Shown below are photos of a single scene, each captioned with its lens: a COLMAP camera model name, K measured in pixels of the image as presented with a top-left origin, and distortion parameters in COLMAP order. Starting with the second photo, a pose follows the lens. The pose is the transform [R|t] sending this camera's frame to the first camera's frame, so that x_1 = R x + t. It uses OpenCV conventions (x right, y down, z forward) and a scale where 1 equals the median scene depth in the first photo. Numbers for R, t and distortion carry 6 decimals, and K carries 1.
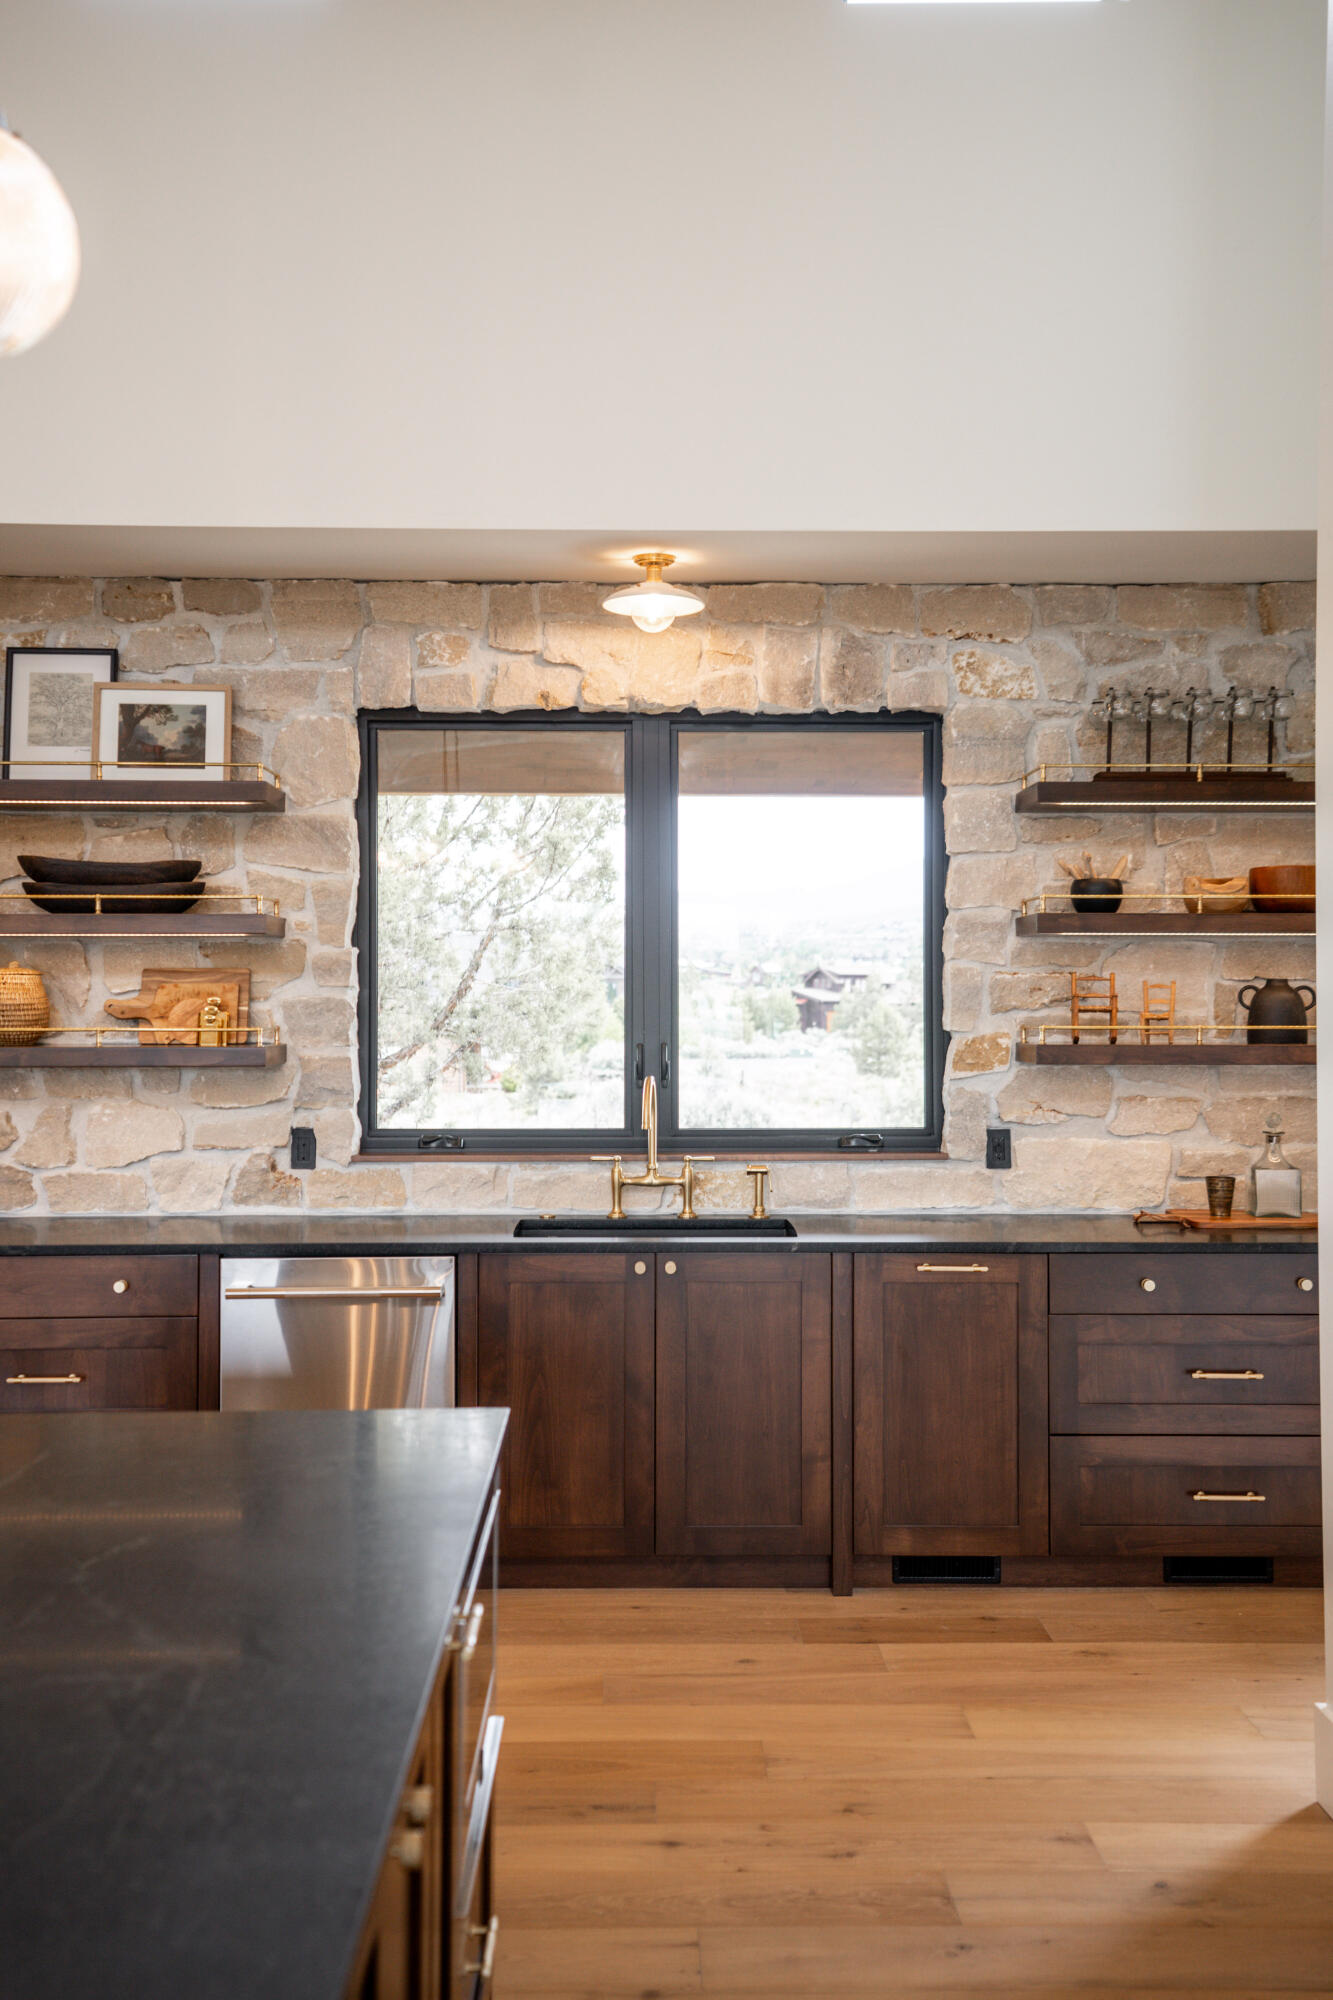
lens RADIAL K [[1906.9, 0, 666.7], [0, 1906.9, 985.9], [0, 0, 1]] dist [0.071090, 0.000000]
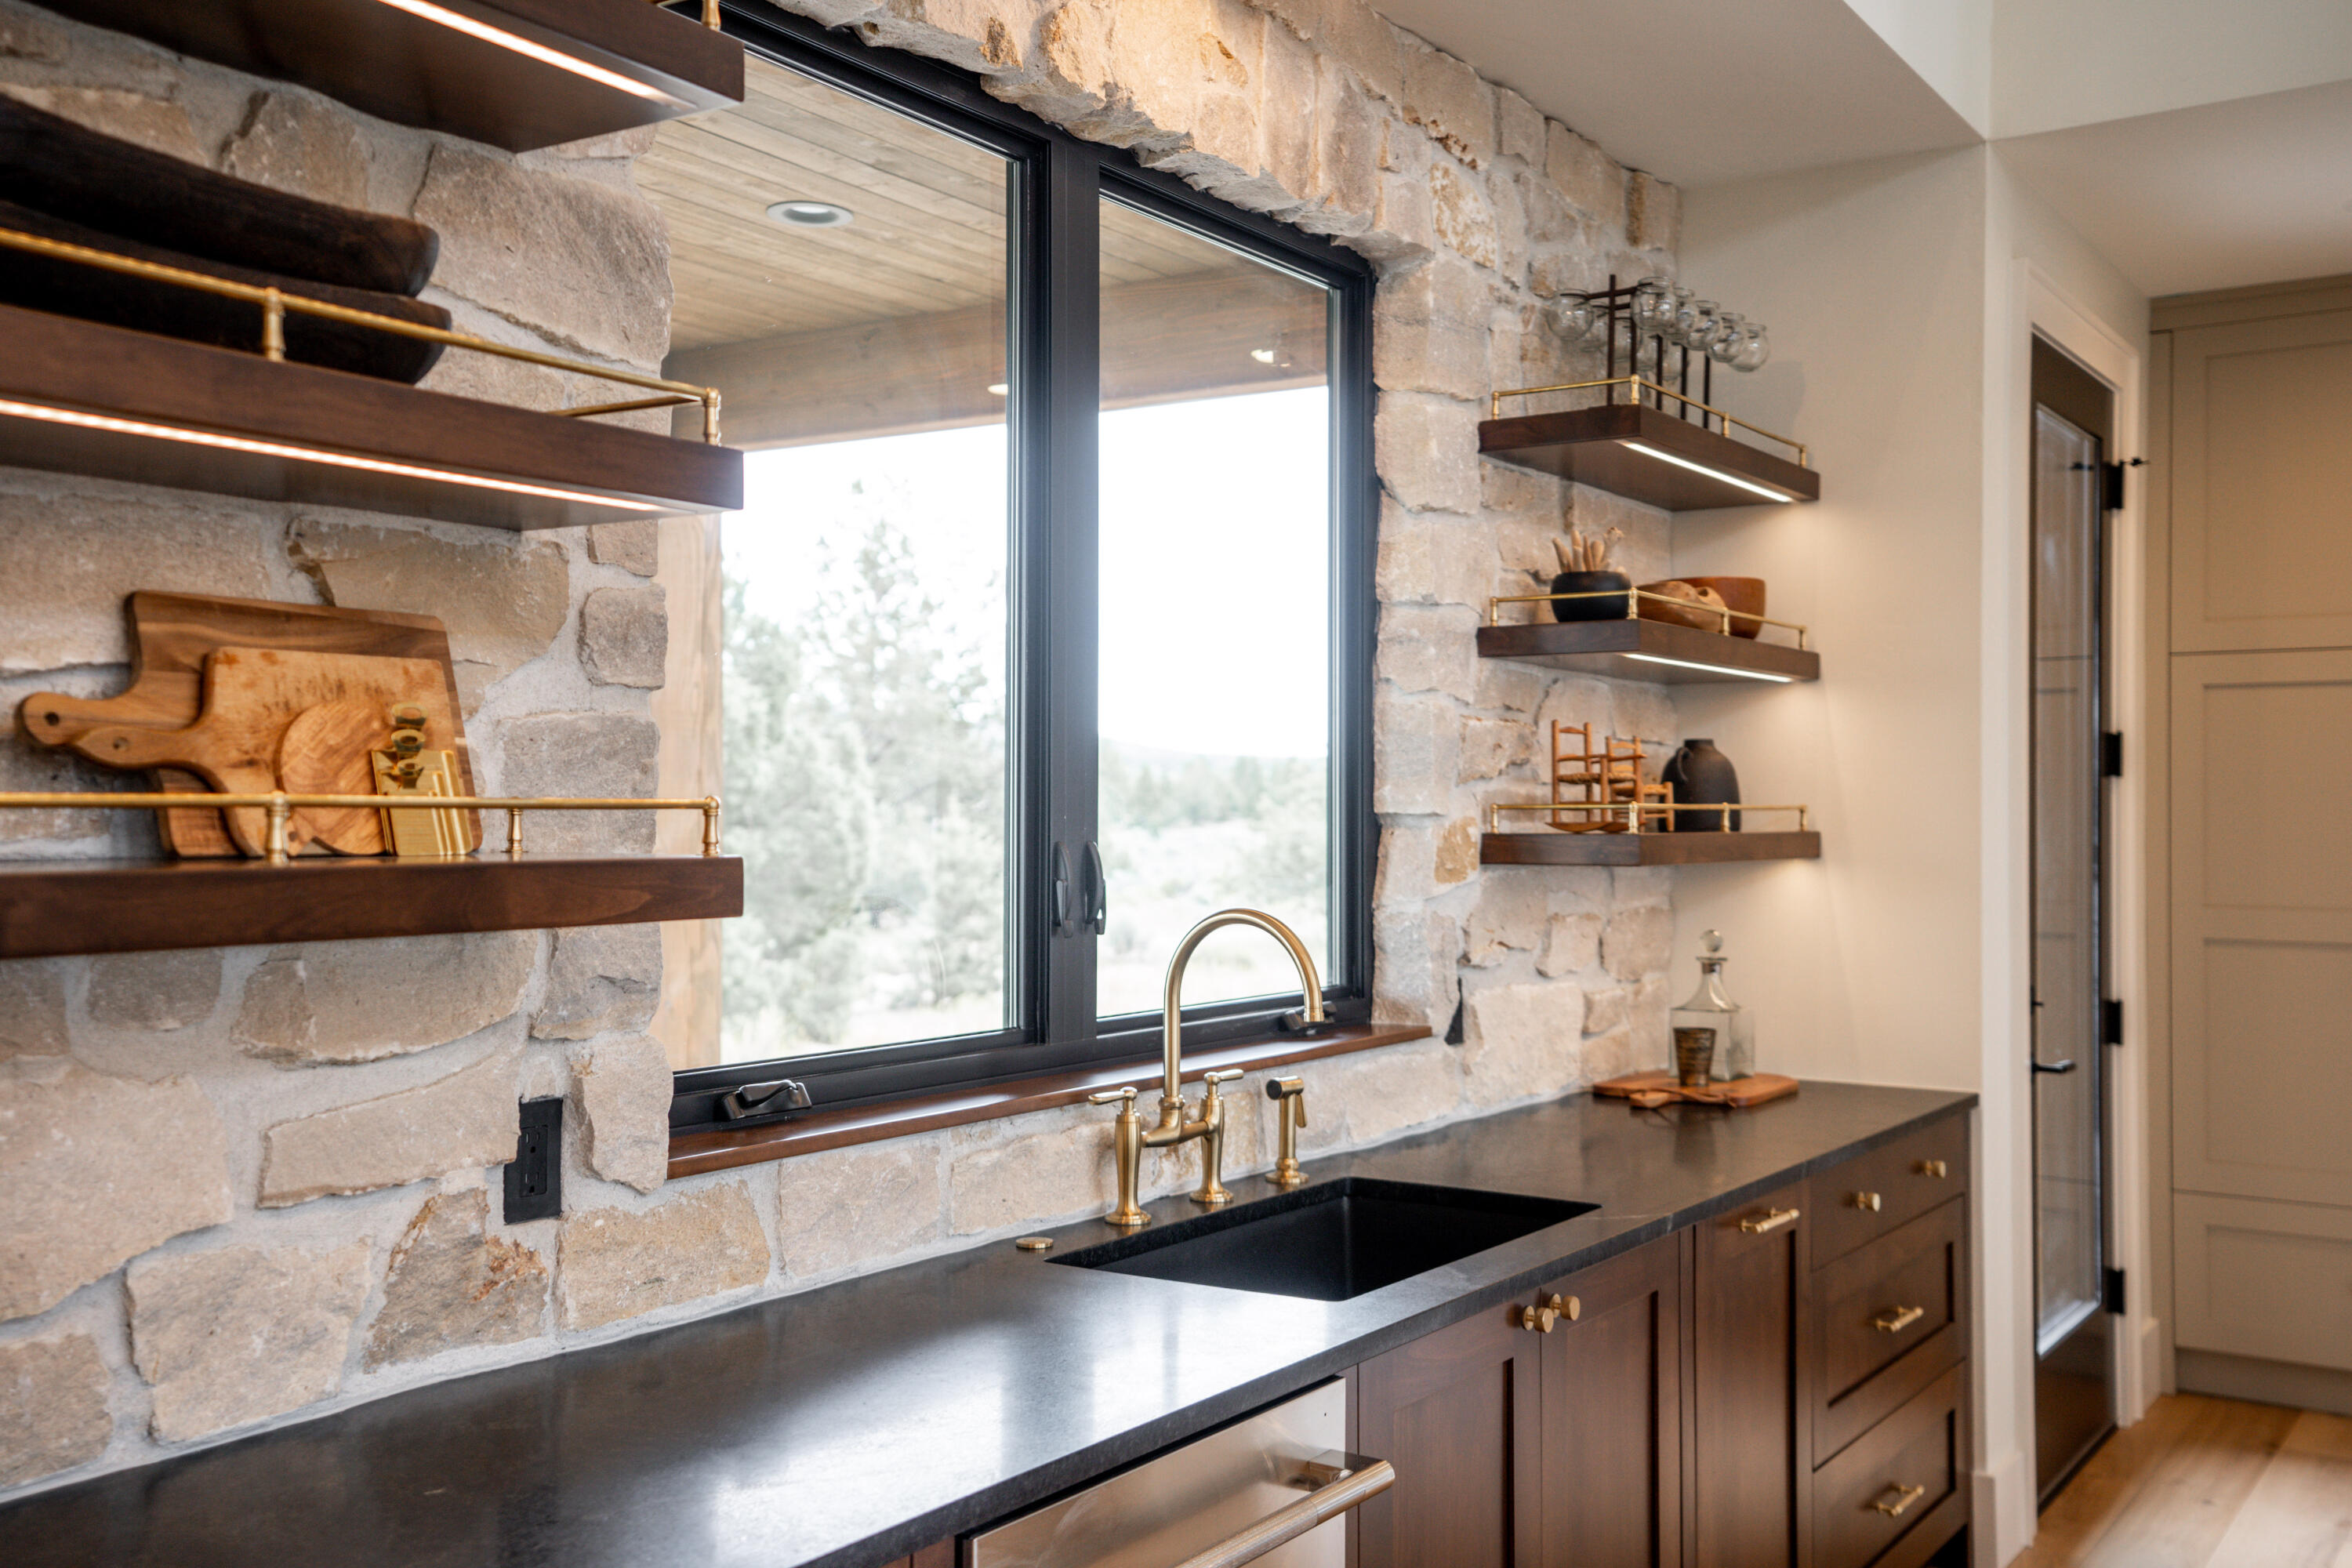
lens RADIAL K [[2242.5, 0, 1185.2], [0, 2242.5, 790.8], [0, 0, 1]] dist [0.071090, 0.000000]
pose [[0.561415, 0.008375, 0.827492, -0.458864], [-0.003377, 0.999964, -0.007829, 0.022298], [-0.827527, 0.001601, 0.561423, 0.681735]]
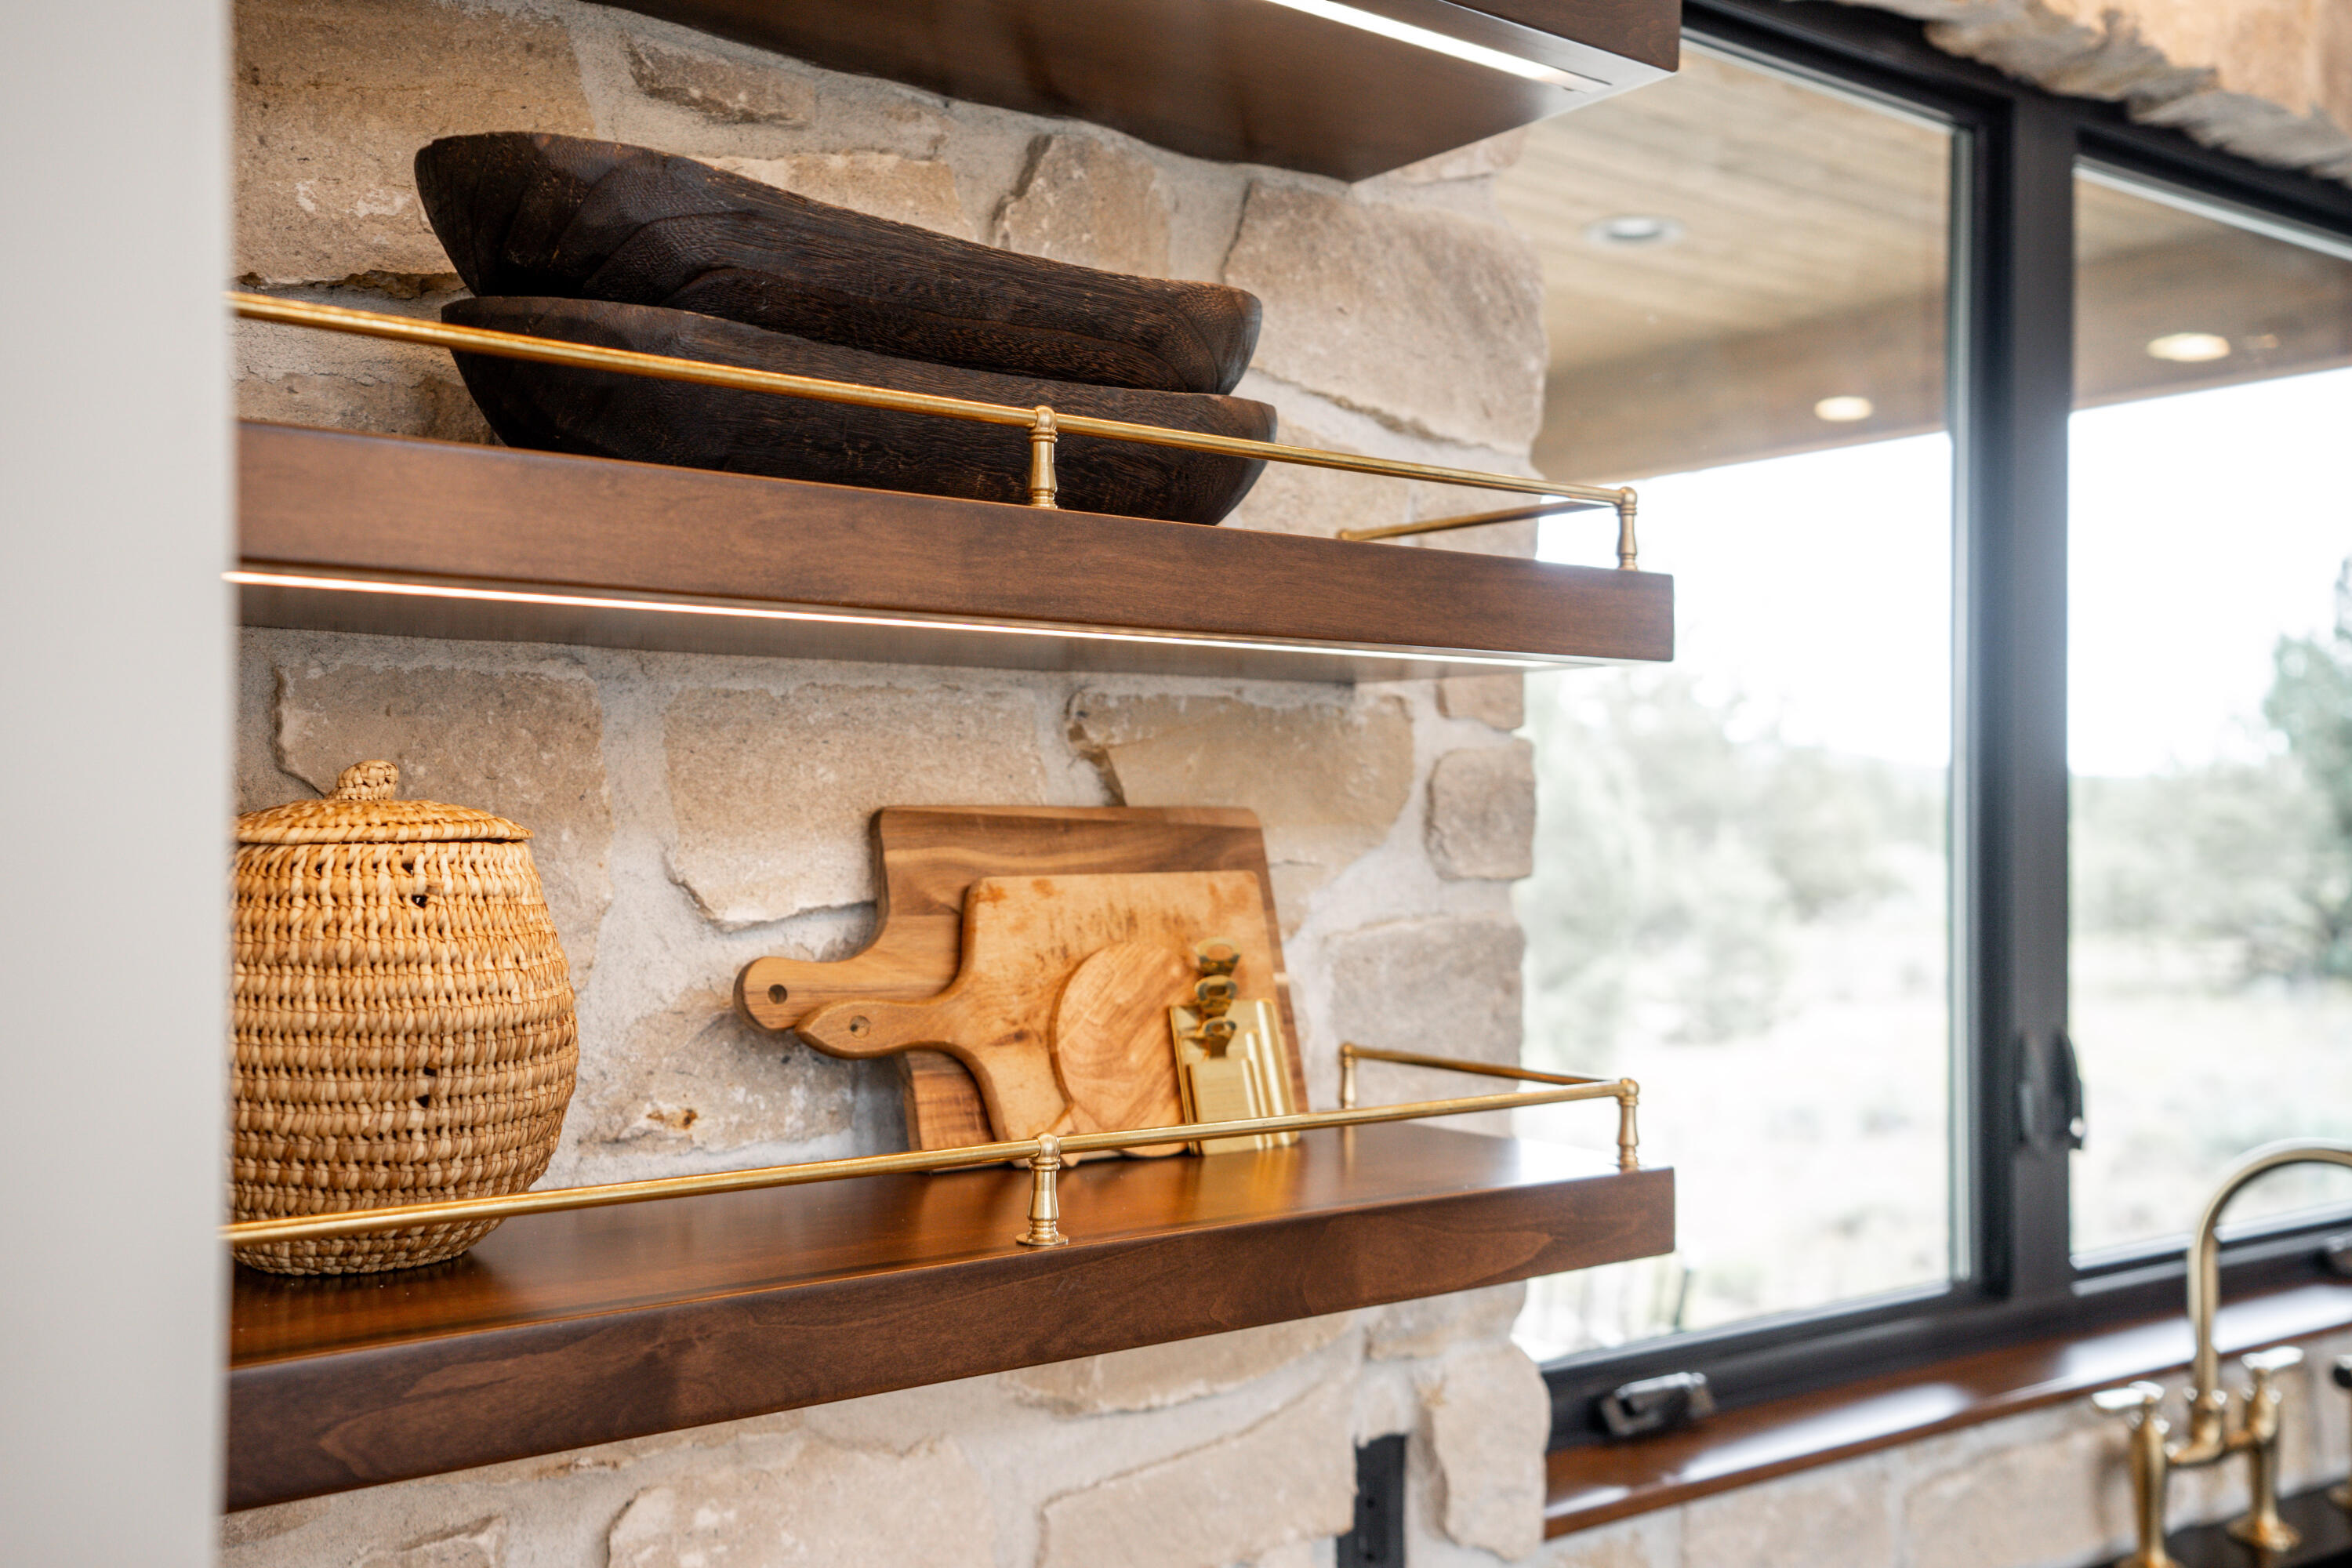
lens RADIAL K [[2242.5, 0, 1171.8], [0, 2242.5, 774.8], [0, 0, 1]] dist [0.071090, 0.000000]
pose [[0.805499, 0.017532, 0.592337, -0.391350], [-0.005156, 0.999732, -0.022579, -0.006991], [-0.592574, 0.015133, 0.805374, 0.776418]]
